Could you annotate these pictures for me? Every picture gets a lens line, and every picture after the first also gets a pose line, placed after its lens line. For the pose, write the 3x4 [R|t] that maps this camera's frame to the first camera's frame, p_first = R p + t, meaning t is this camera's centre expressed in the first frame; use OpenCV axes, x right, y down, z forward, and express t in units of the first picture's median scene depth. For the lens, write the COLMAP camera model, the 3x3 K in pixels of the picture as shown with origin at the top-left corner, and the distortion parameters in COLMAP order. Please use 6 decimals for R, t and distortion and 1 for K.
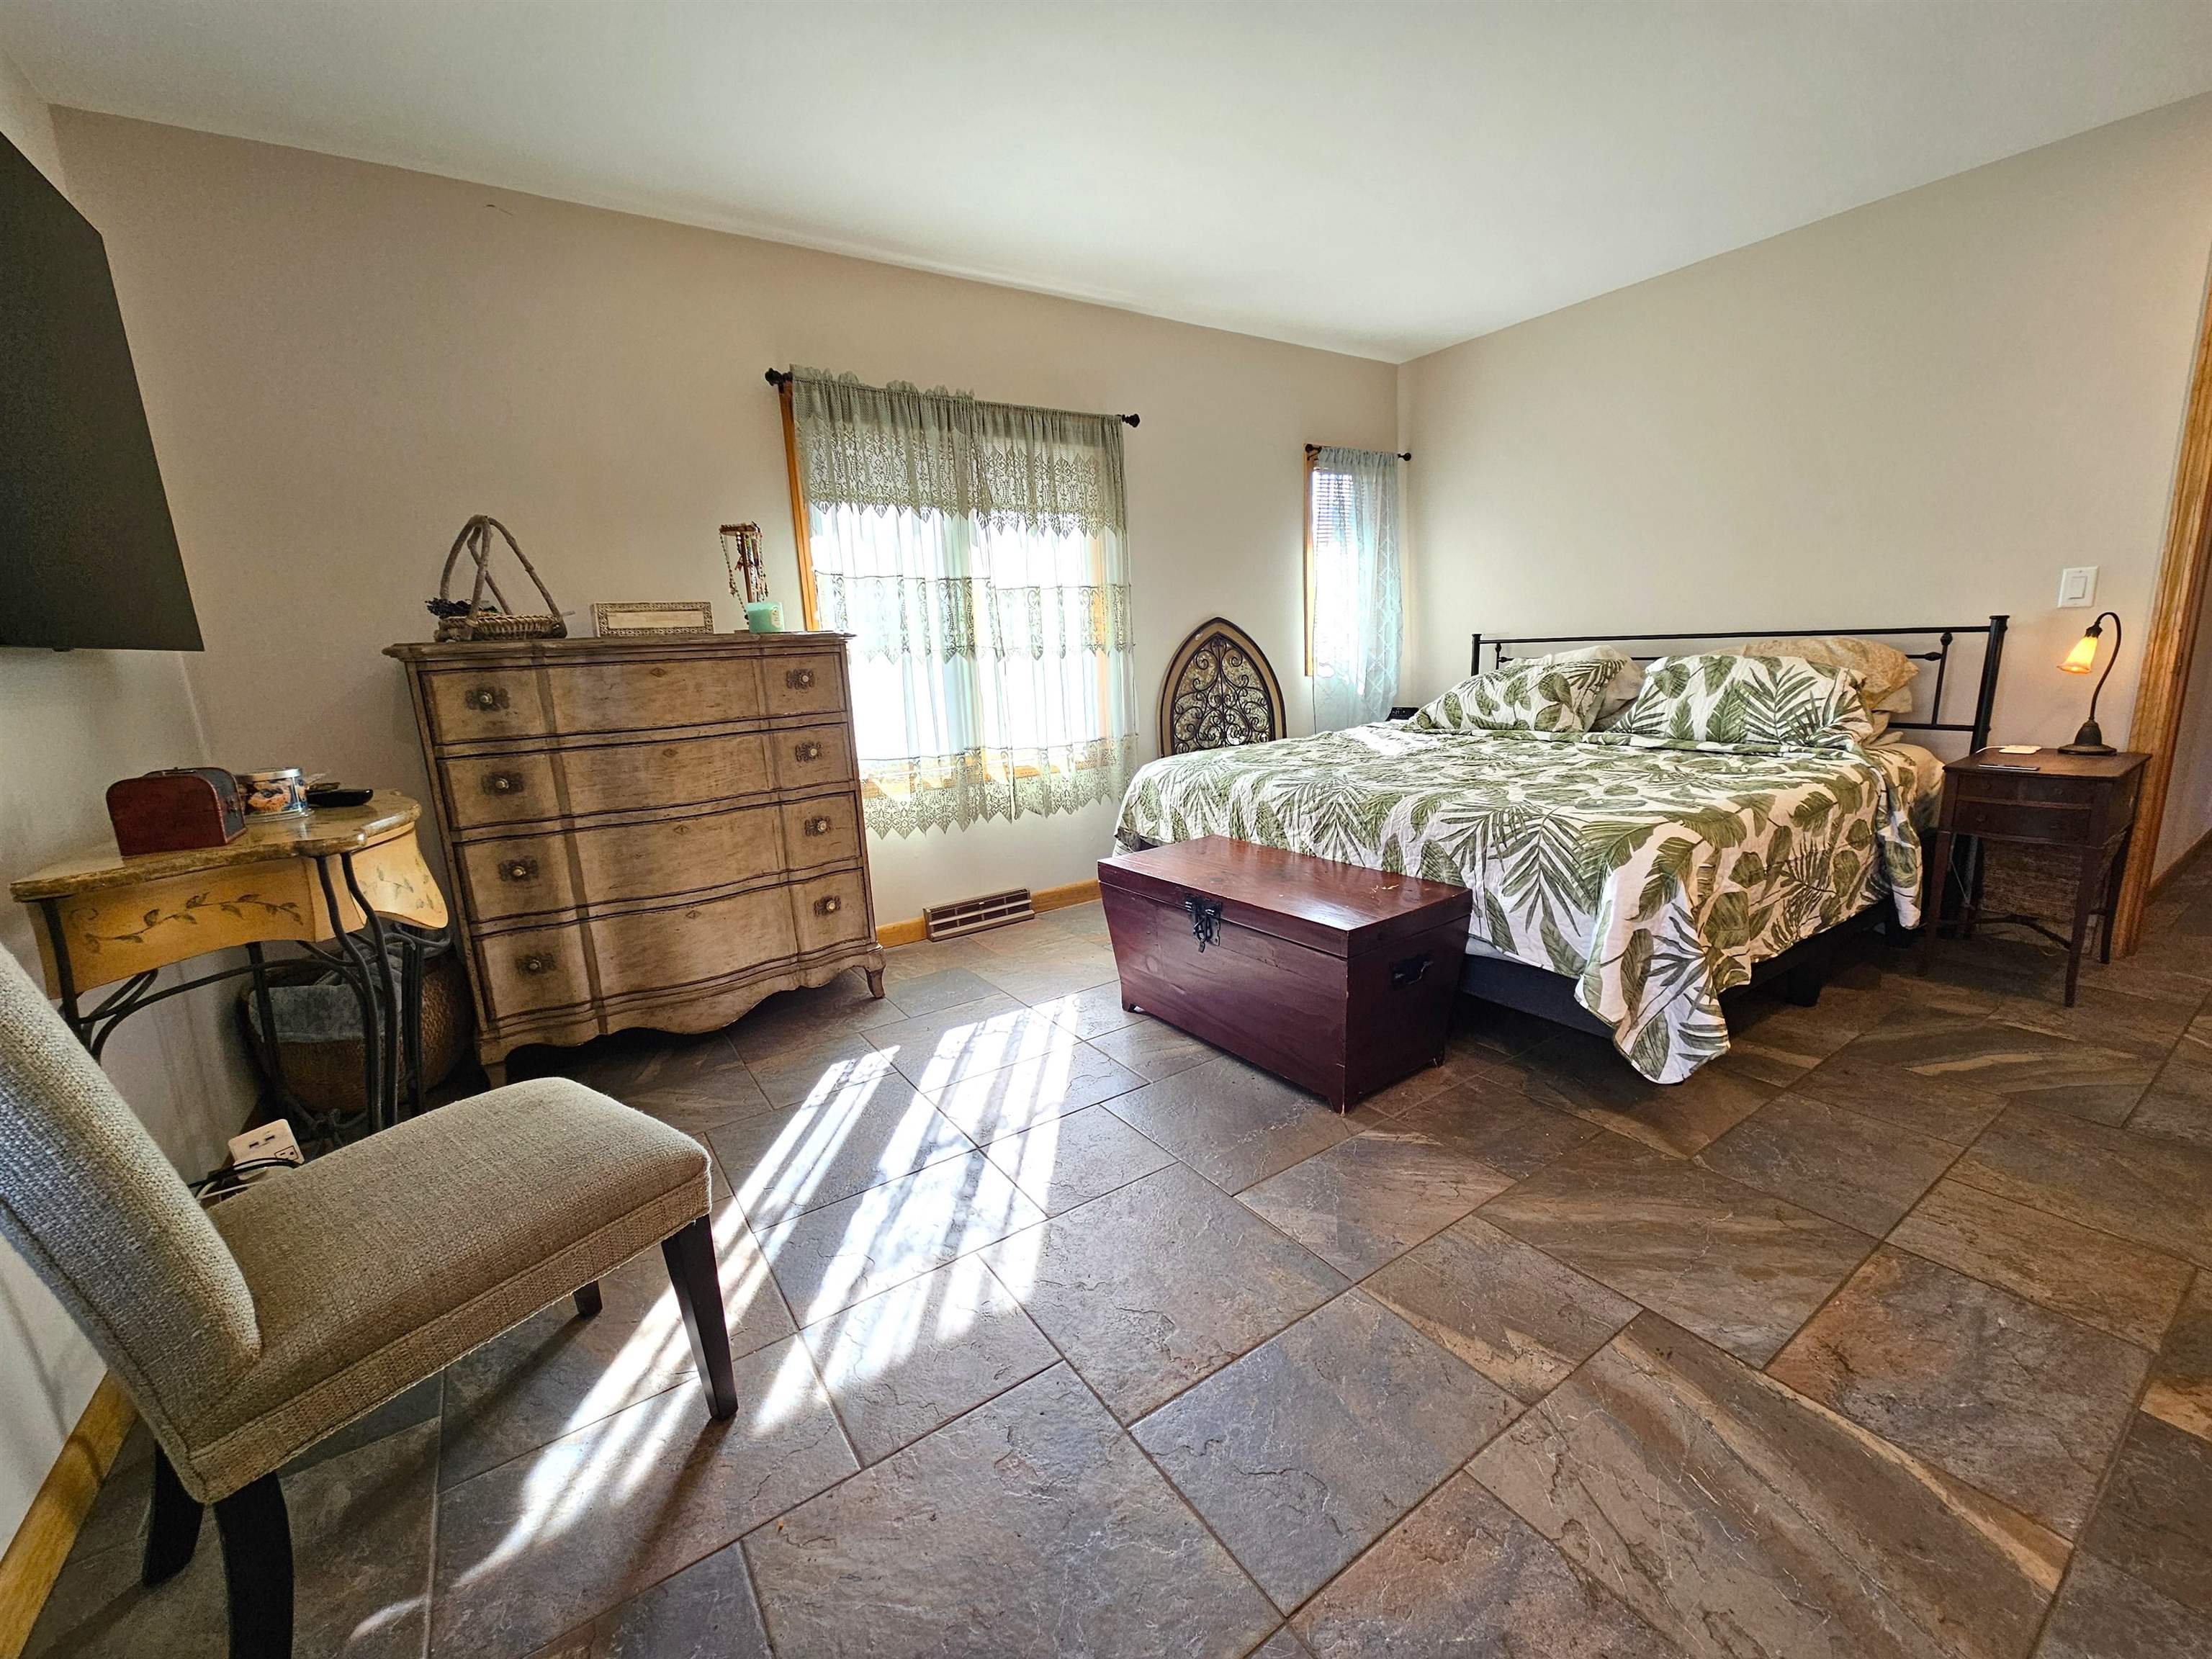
lens RADIAL K [[906.2, 0, 1116.7], [0, 906.2, 829.2], [0, 0, 1]] dist [-0.001235, 0.001935]
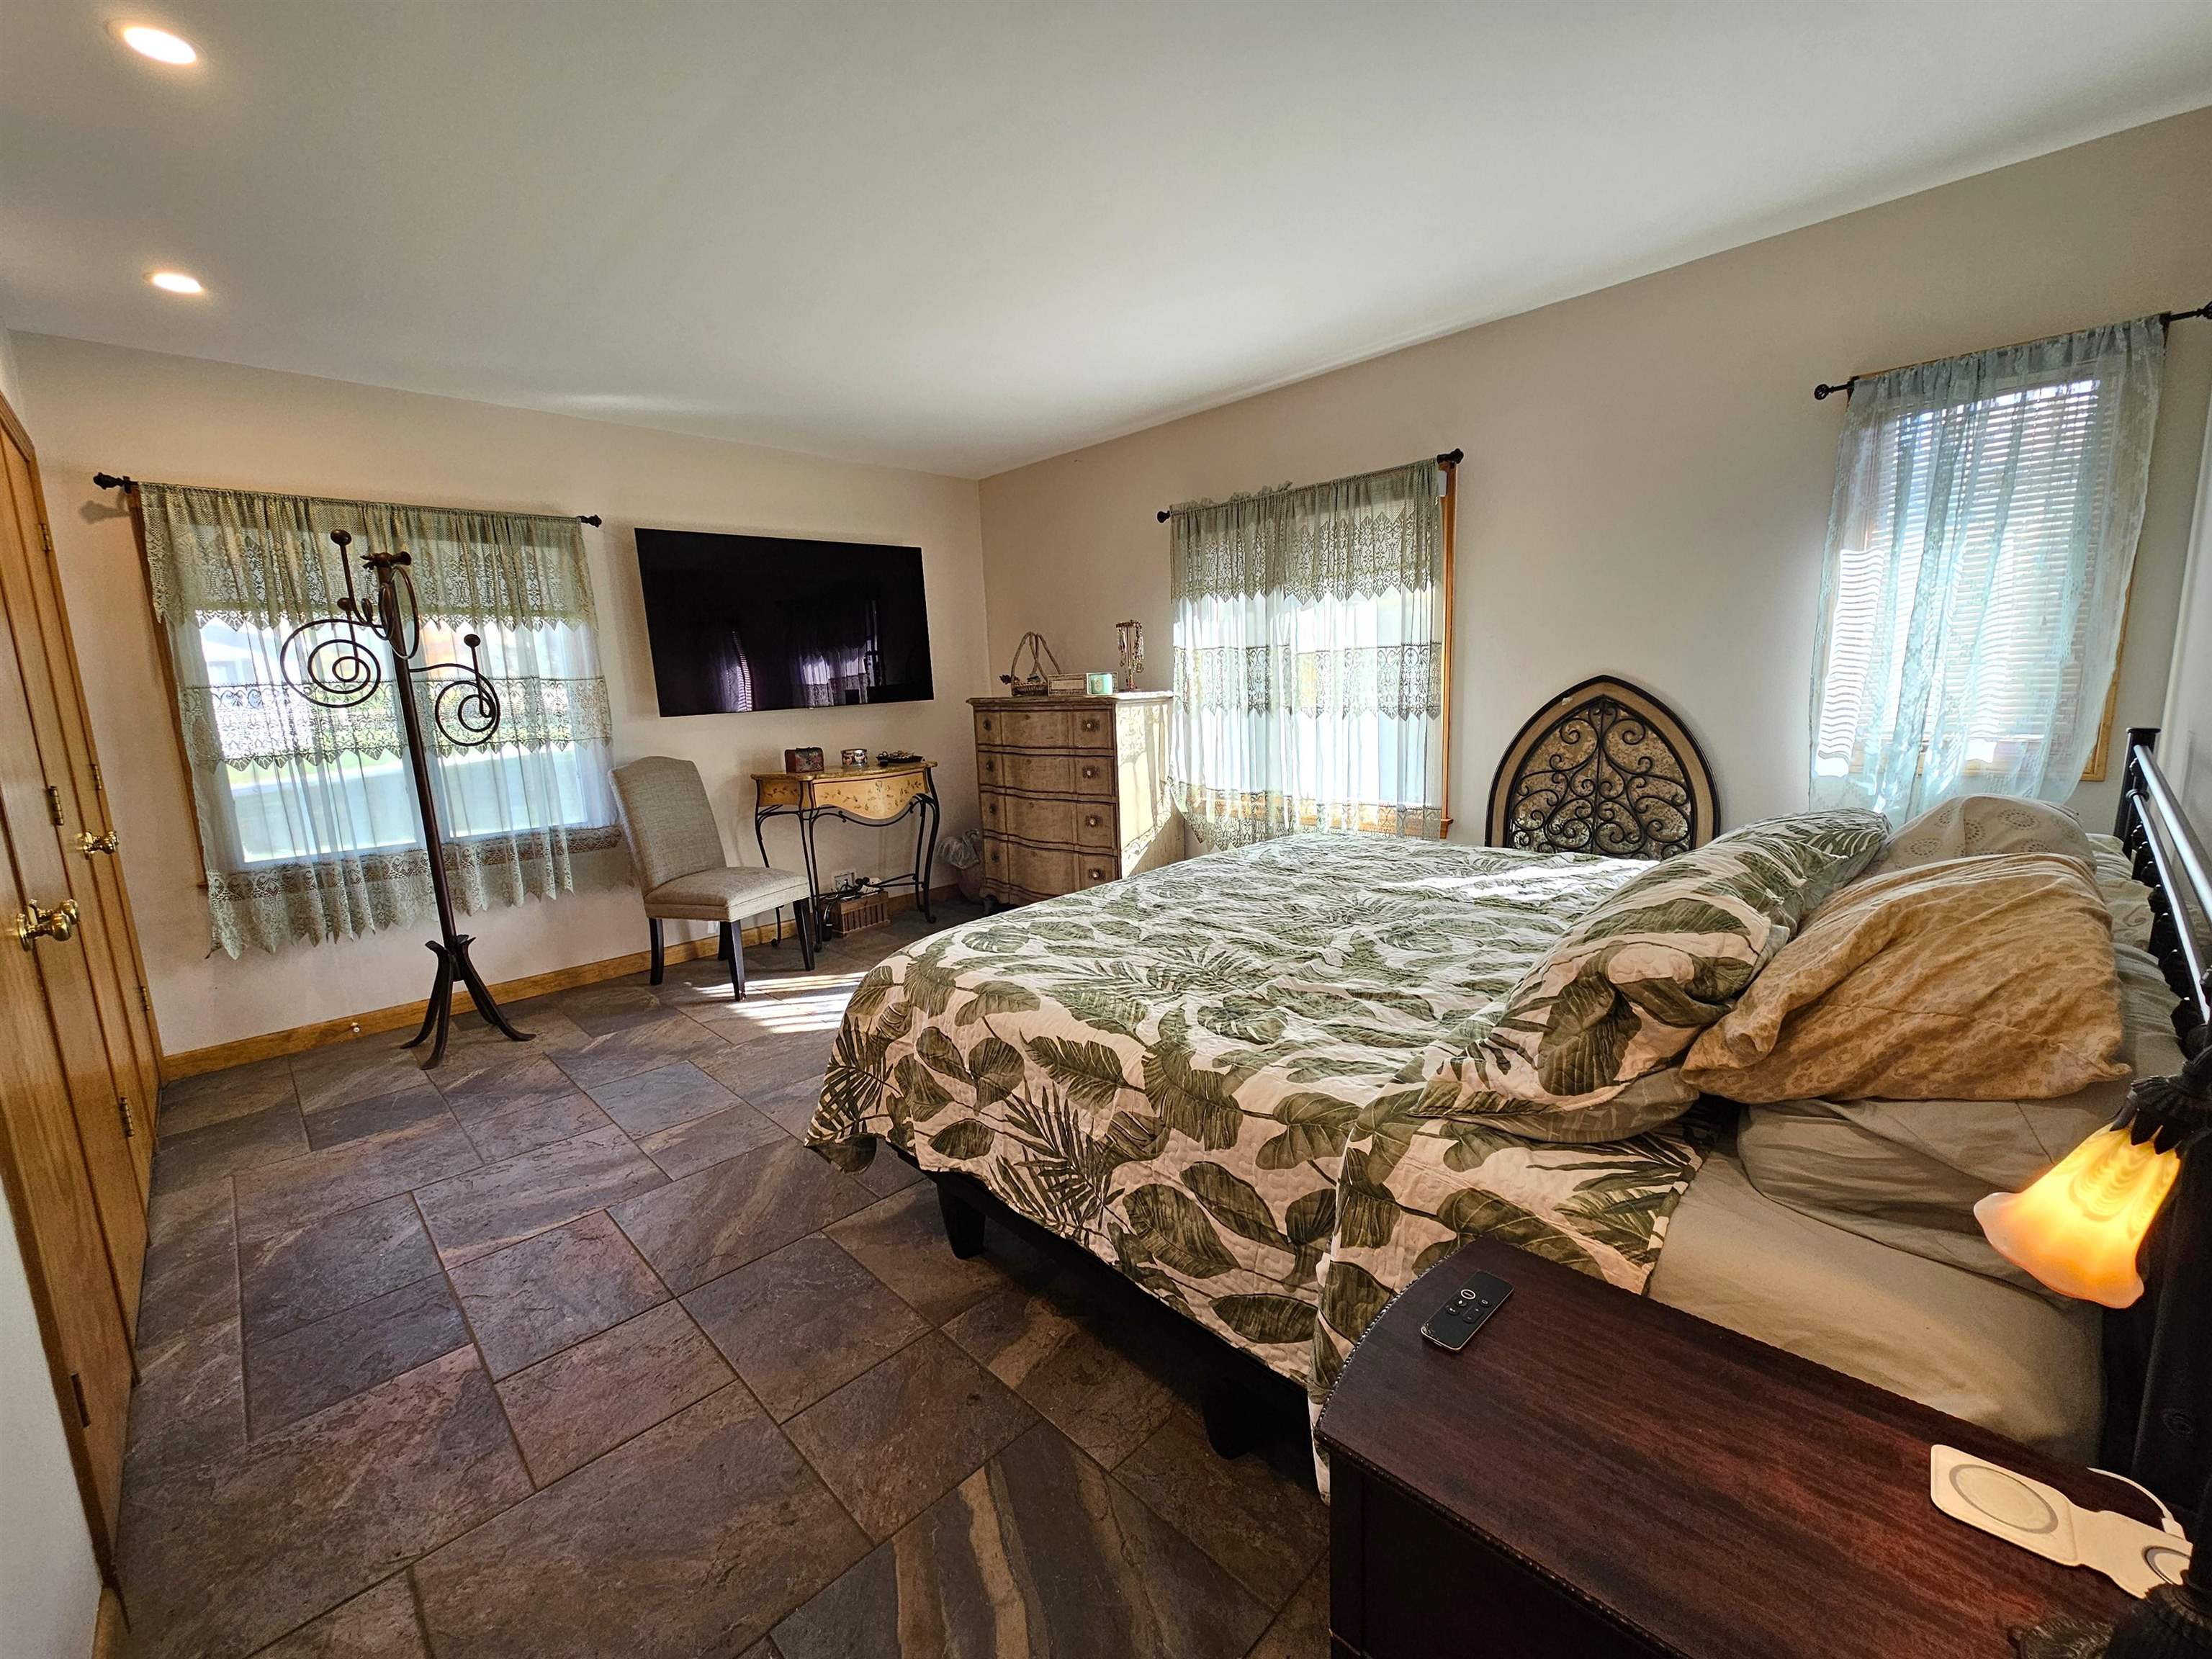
lens RADIAL K [[906.2, 0, 1105.6], [0, 906.2, 819.7], [0, 0, 1]] dist [-0.001235, 0.001935]
pose [[0.182469, 0.190040, -0.964671, 1.177889], [-0.167483, 0.972811, 0.159964, -0.261541], [0.968842, 0.132378, 0.209336, 0.726018]]
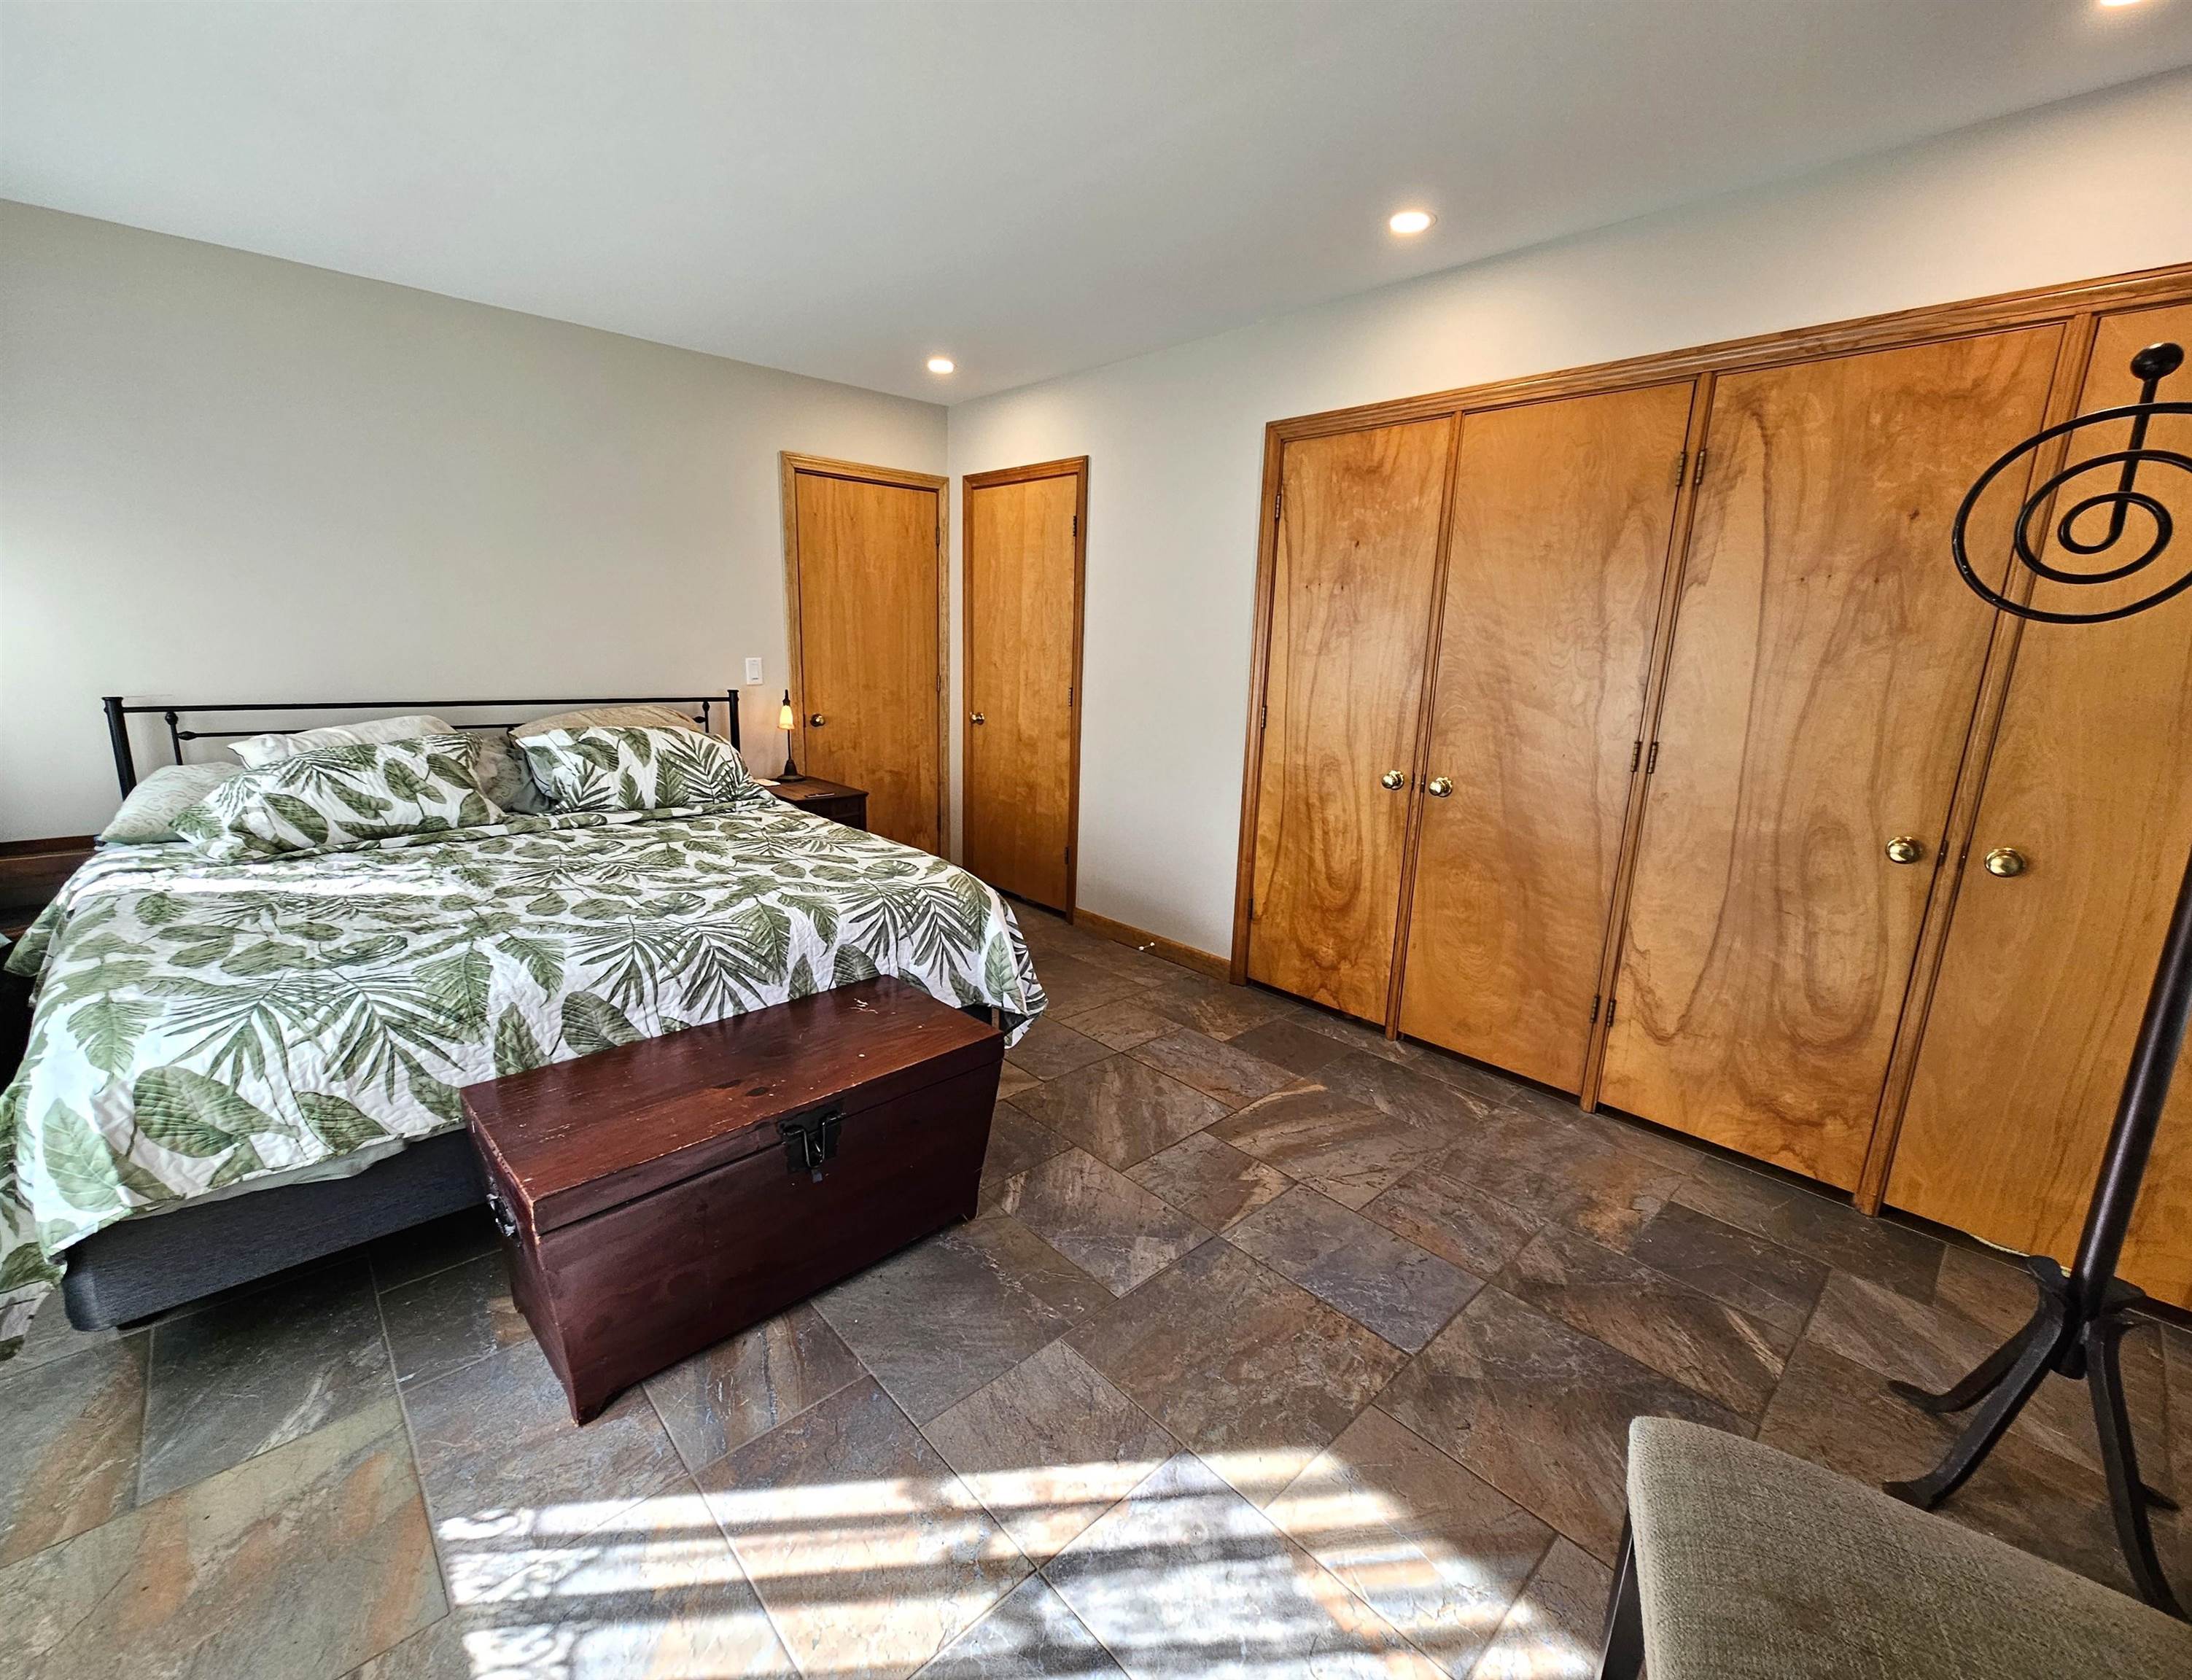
lens RADIAL K [[917.7, 0, 1085.1], [0, 917.7, 834.9], [0, 0, 1]] dist [0.001338, 0.000093]
pose [[-0.149664, -0.169847, 0.974039, -0.537773], [0.173977, 0.965241, 0.195045, -0.212211], [-0.973310, 0.198651, -0.114913, 0.716217]]
